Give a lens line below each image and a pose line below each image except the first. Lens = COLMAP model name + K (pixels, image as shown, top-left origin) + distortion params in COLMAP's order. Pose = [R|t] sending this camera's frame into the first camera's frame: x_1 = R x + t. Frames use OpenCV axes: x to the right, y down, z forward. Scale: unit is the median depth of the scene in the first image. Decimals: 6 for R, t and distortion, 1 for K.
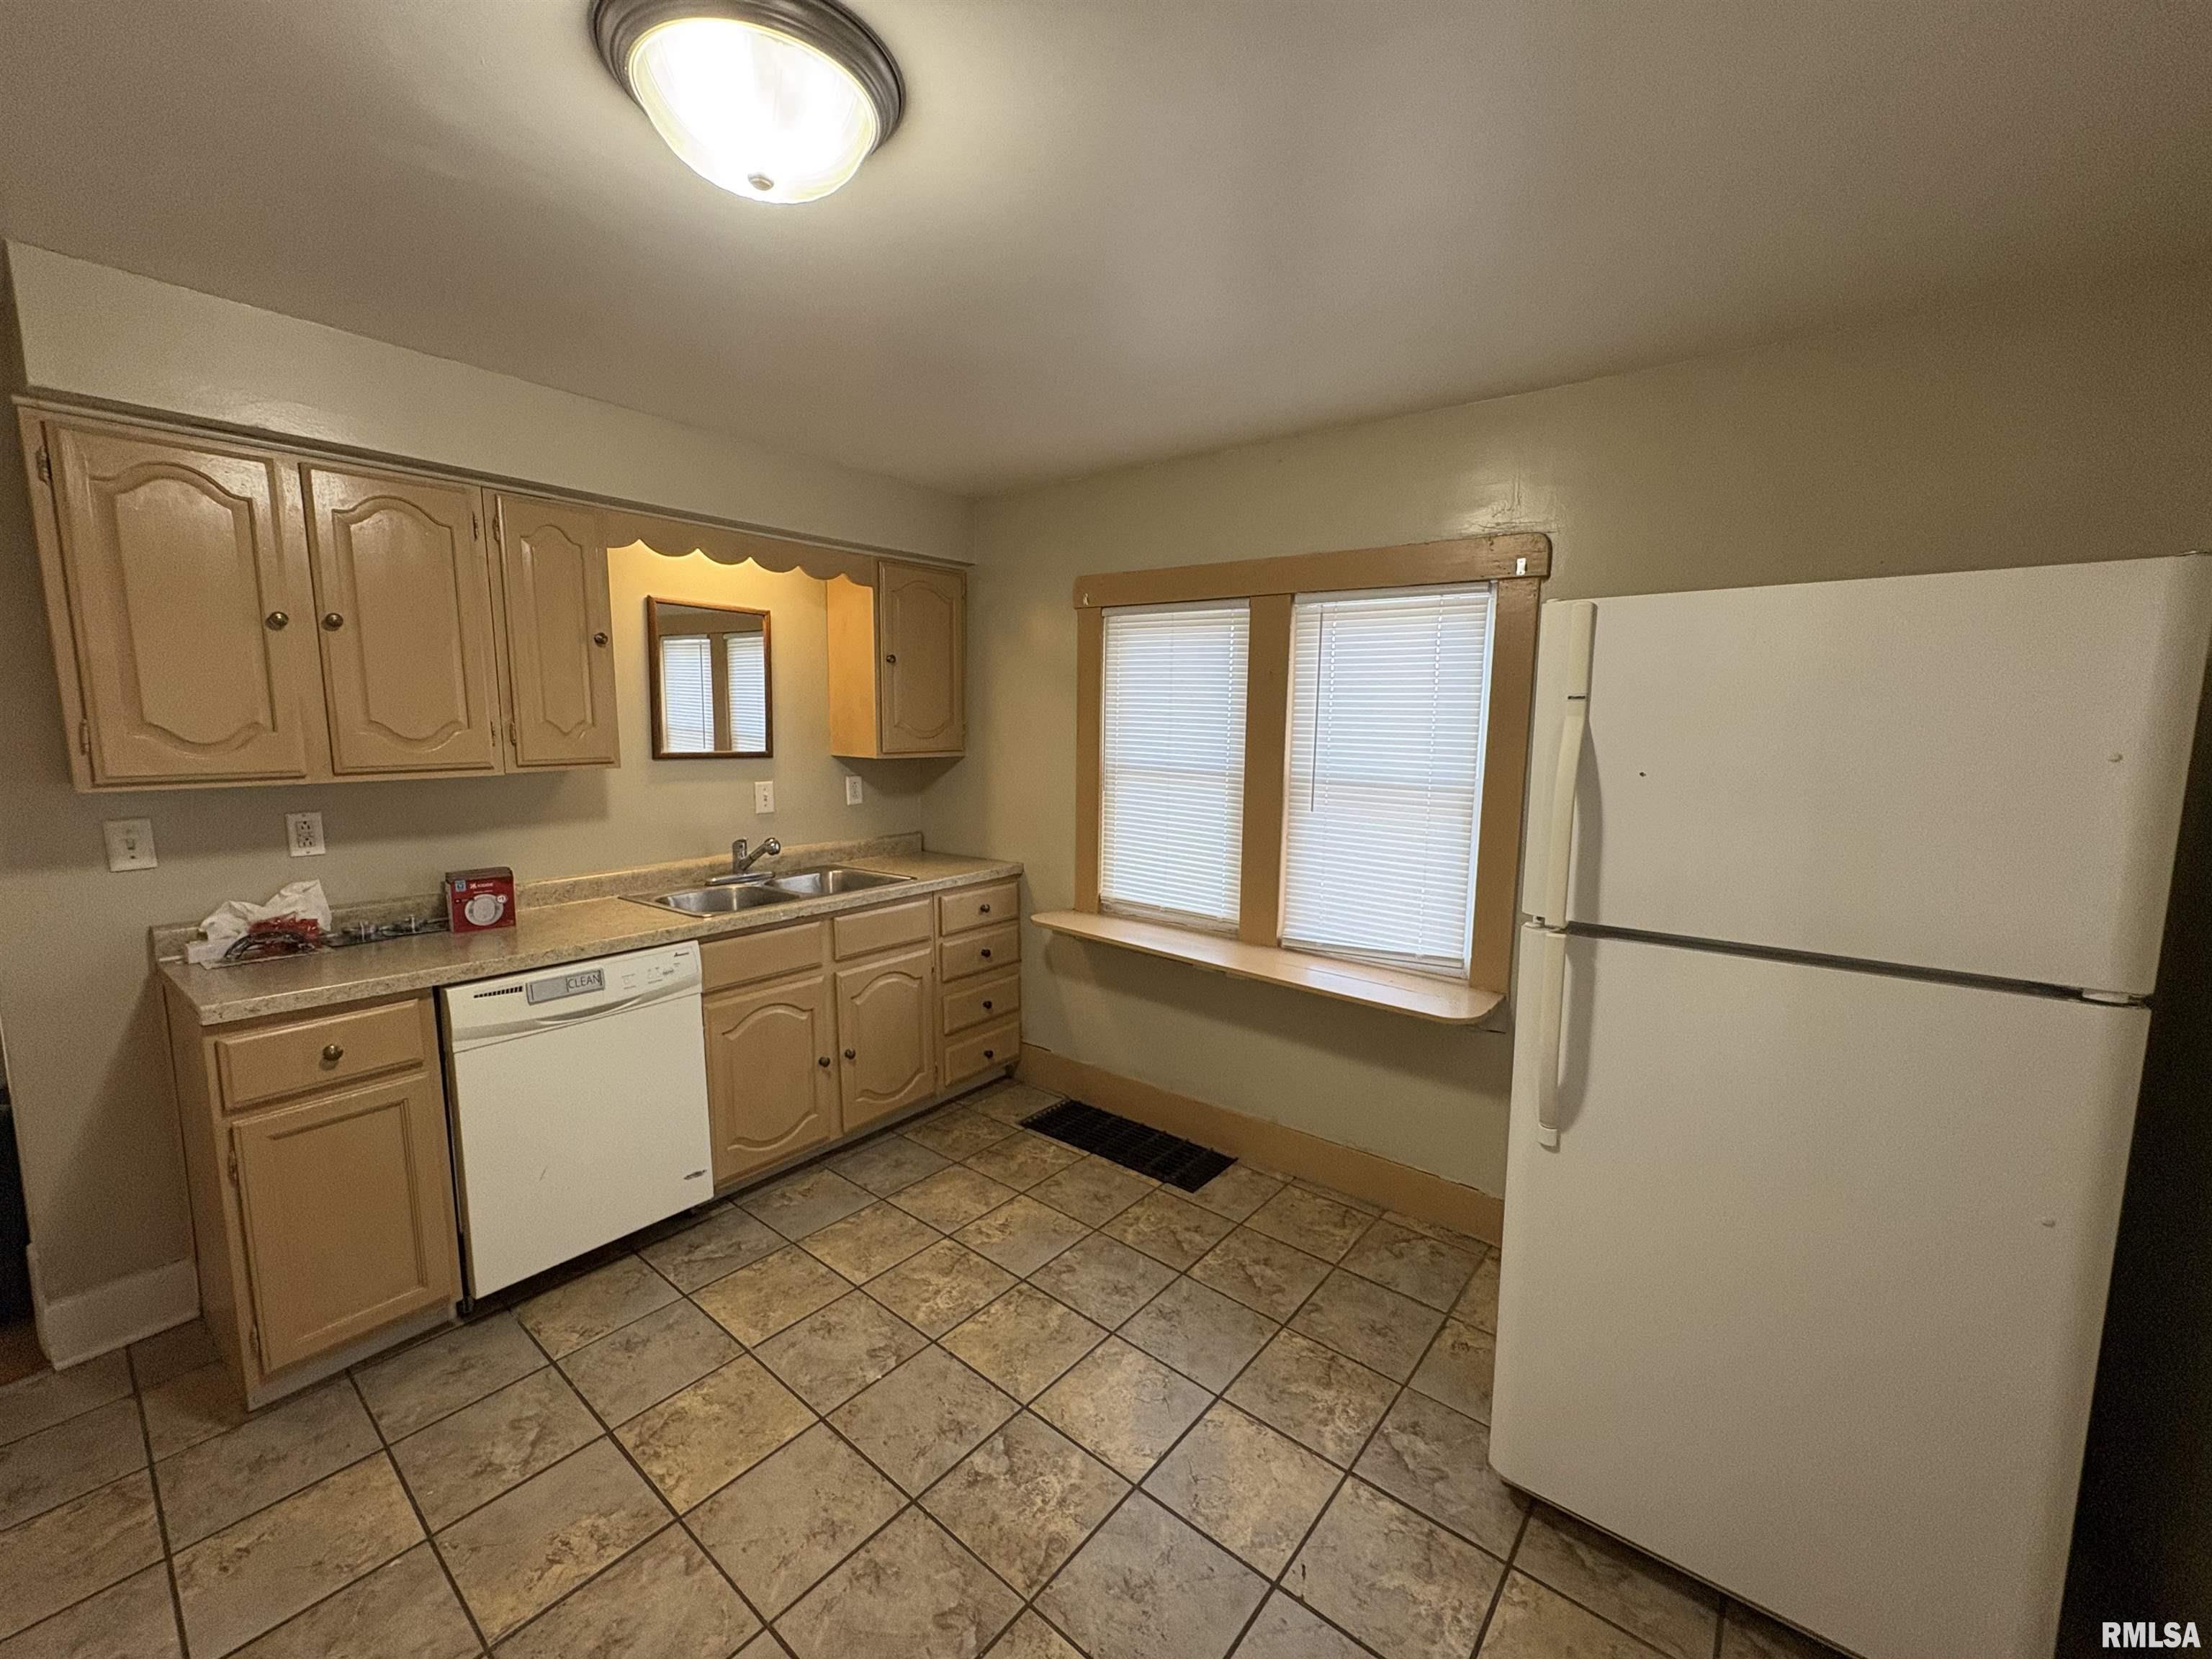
lens RADIAL K [[881.7, 0, 1110.2], [0, 881.7, 833.4], [0, 0, 1]] dist [-0.000457, -0.000116]
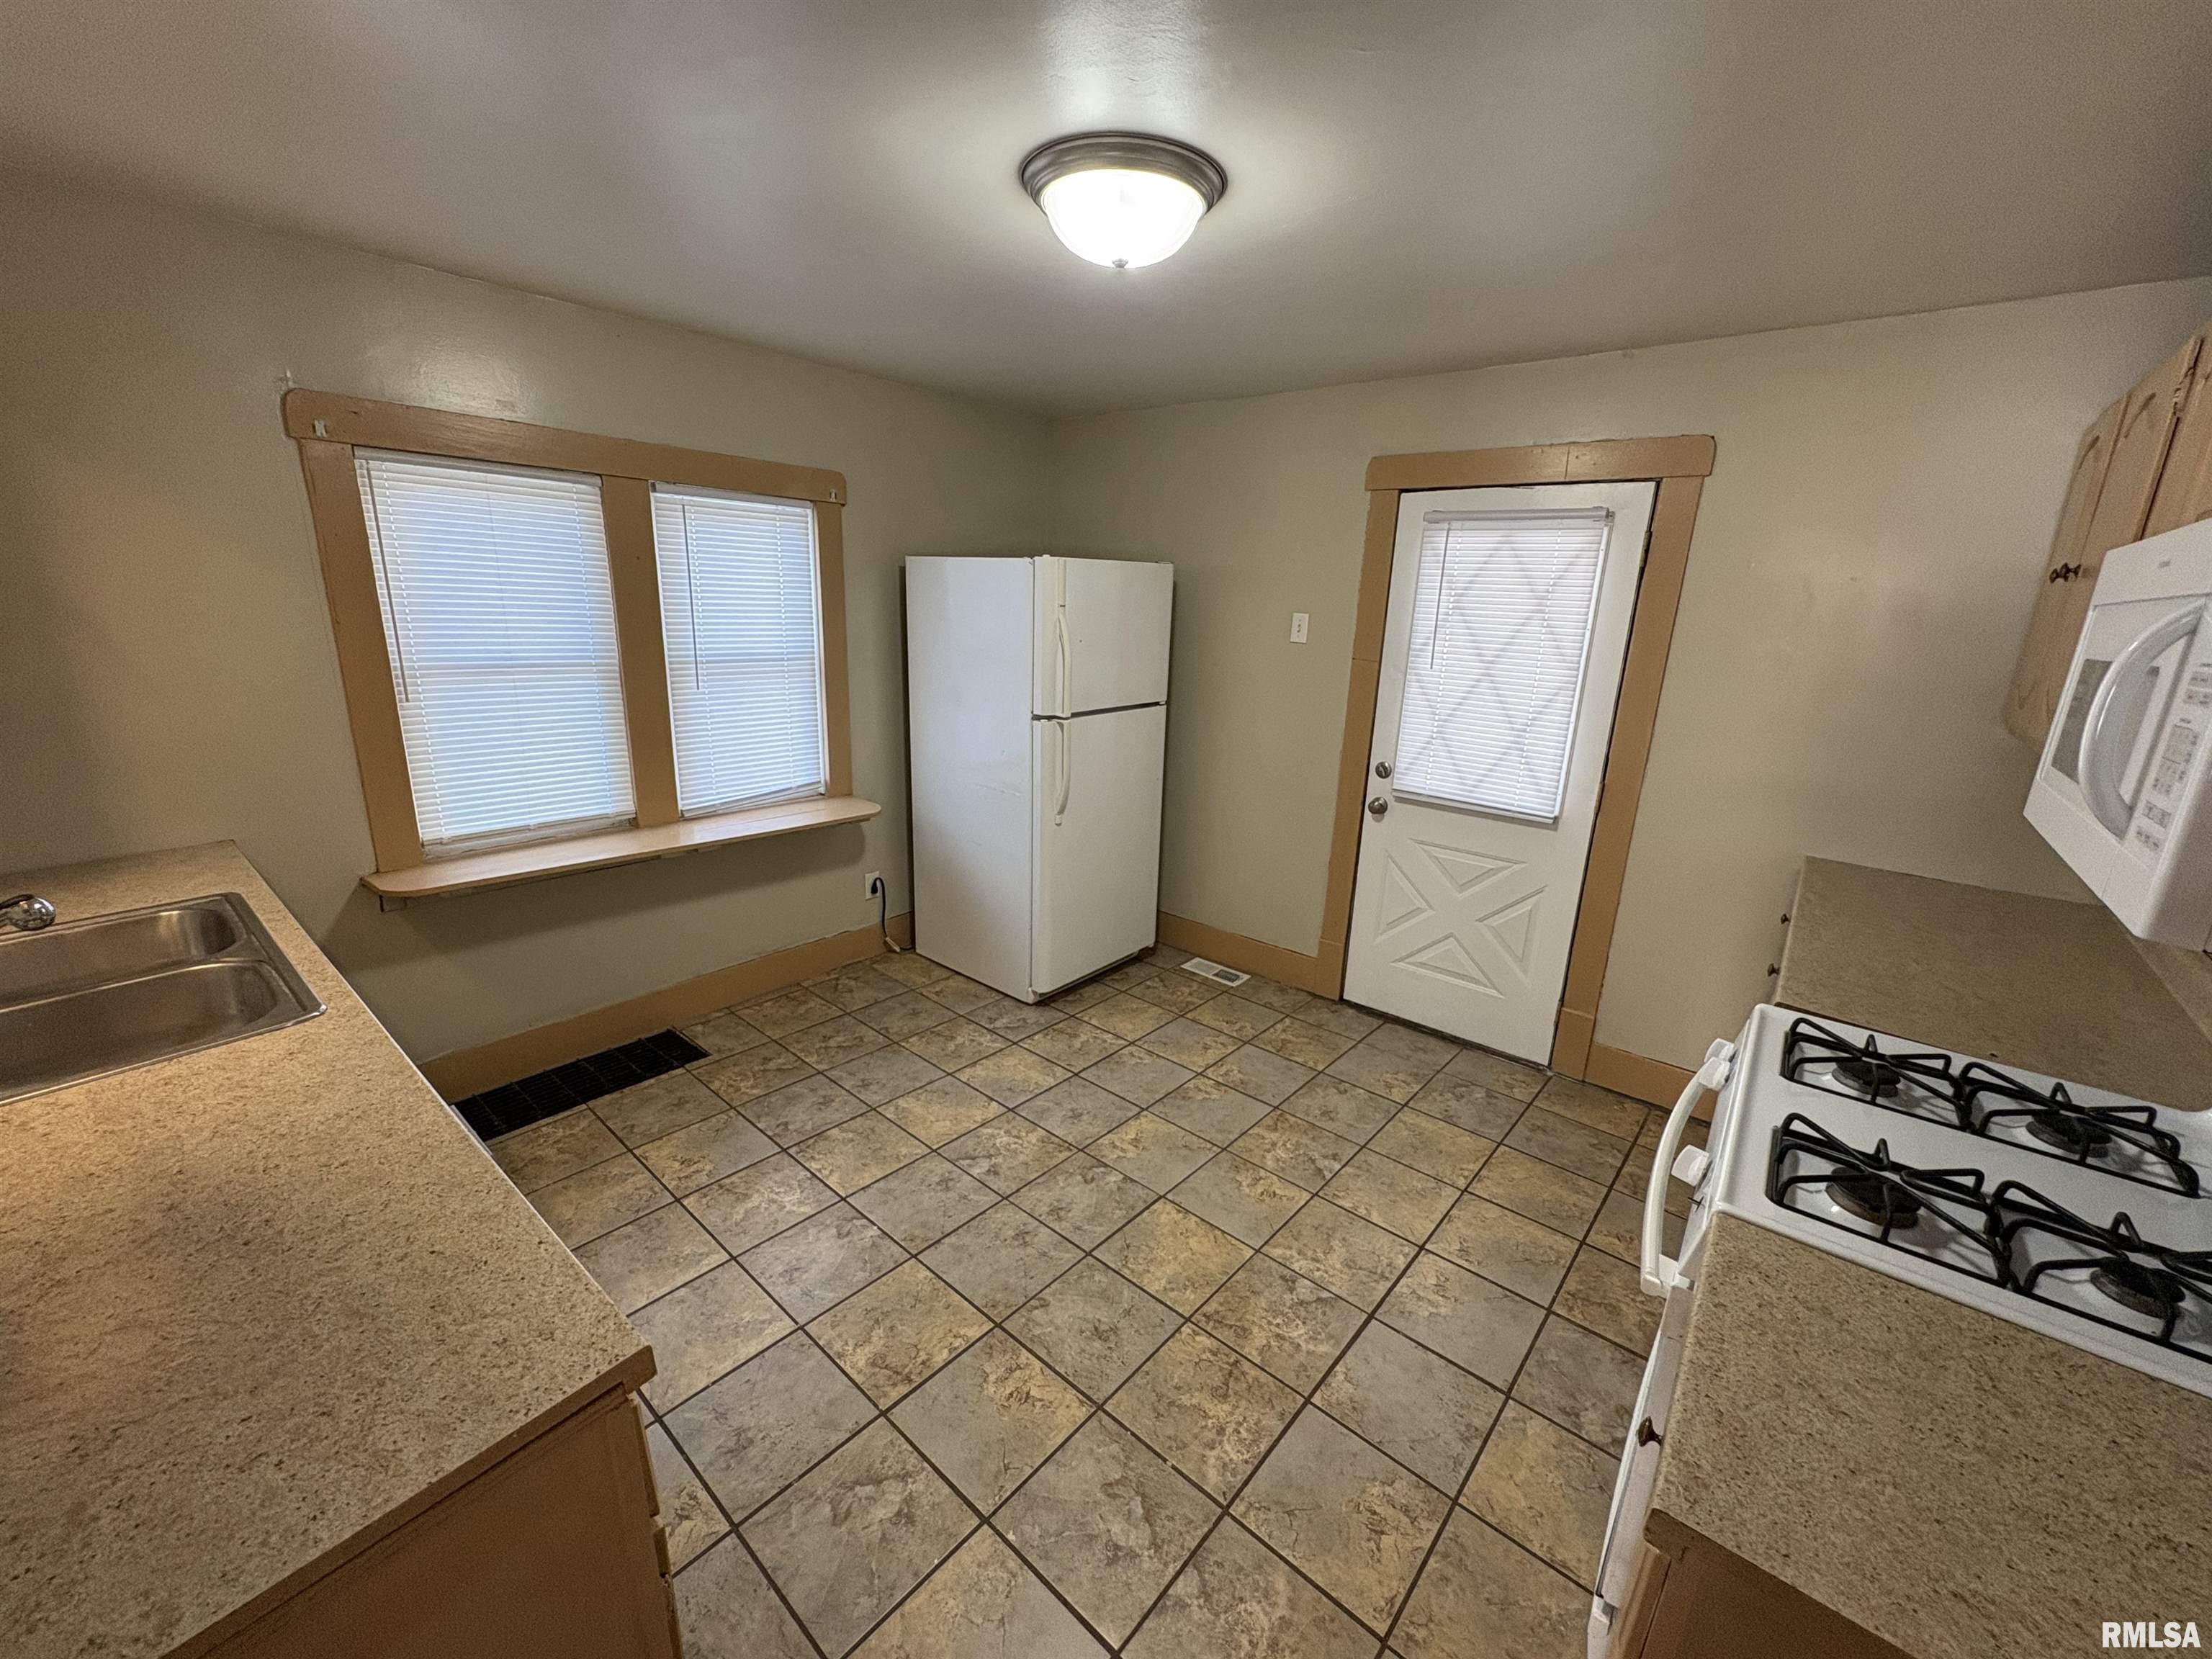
lens RADIAL K [[881.7, 0, 1109.4], [0, 881.7, 829.5], [0, 0, 1]] dist [-0.000457, -0.000116]
pose [[0.032828, -0.277826, 0.960070, -0.903198], [0.088832, 0.957598, 0.274073, -0.119416], [-0.995506, 0.076287, 0.056116, 0.450557]]
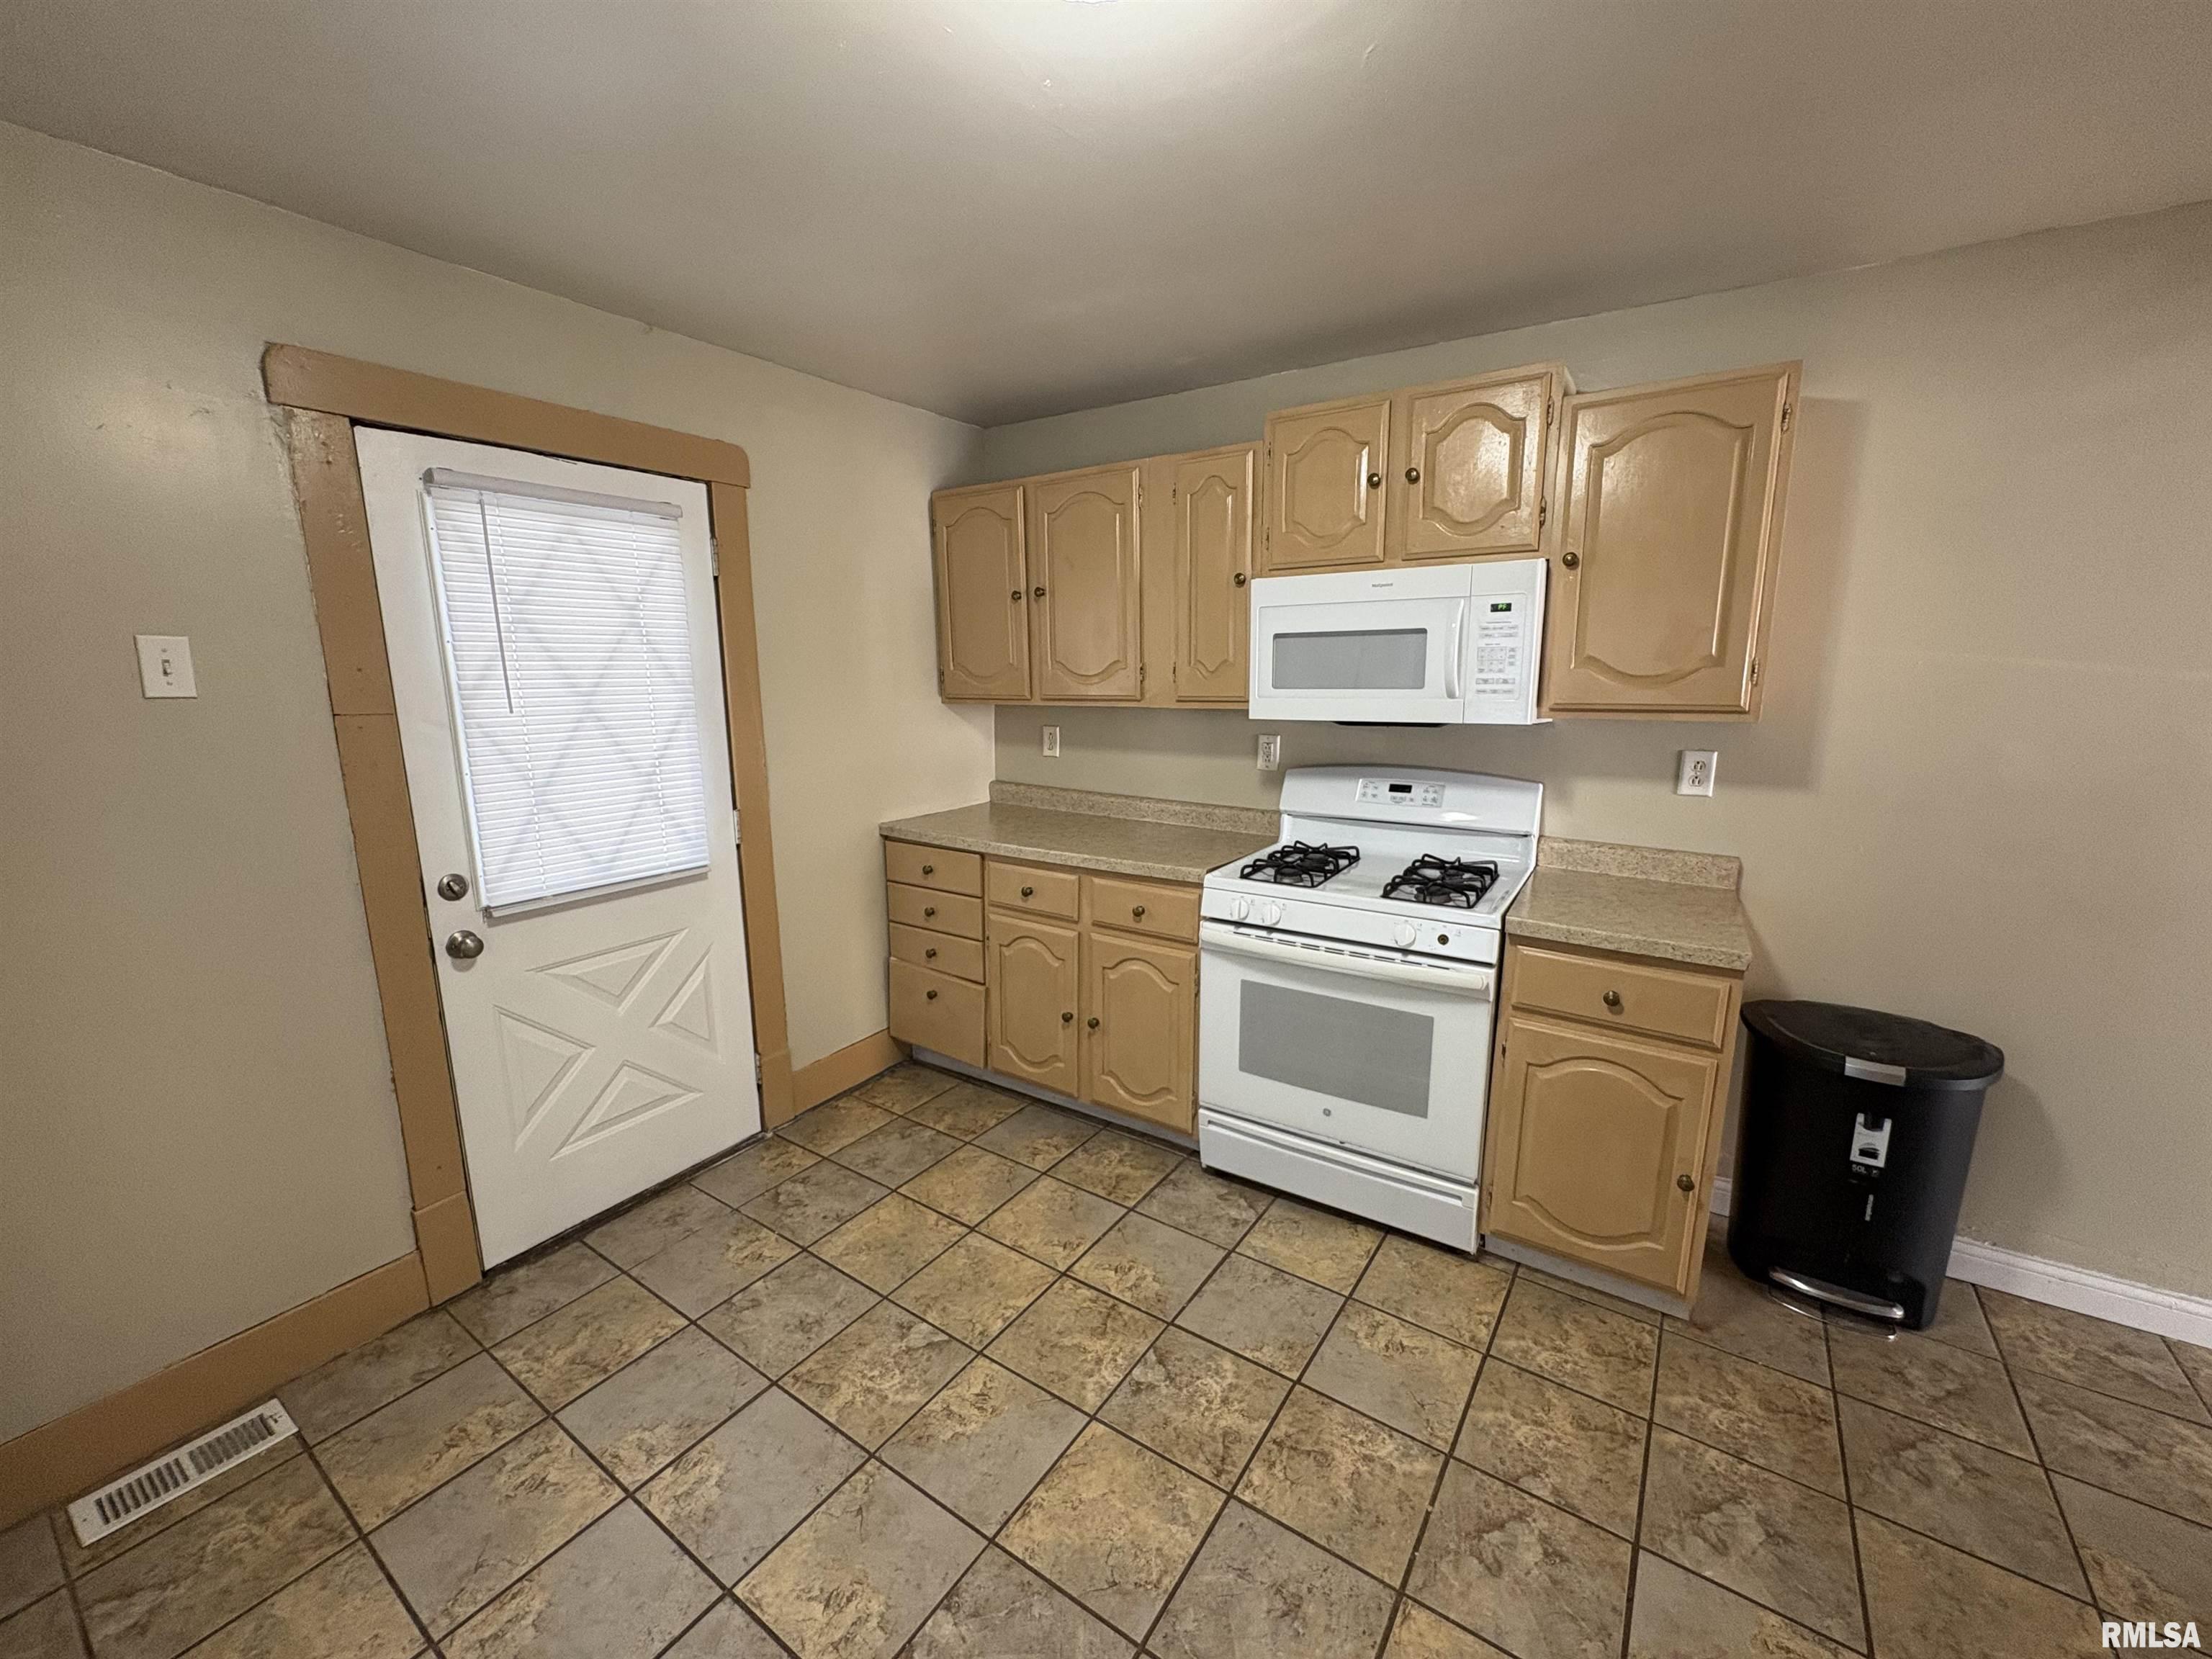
lens RADIAL K [[881.7, 0, 1104.2], [0, 881.7, 827.5], [0, 0, 1]] dist [-0.000457, -0.000116]
pose [[-0.997077, 0.003984, -0.076300, -0.154165], [-0.019514, 0.952238, 0.304734, -0.115166], [0.073870, 0.305332, -0.949376, 0.885971]]
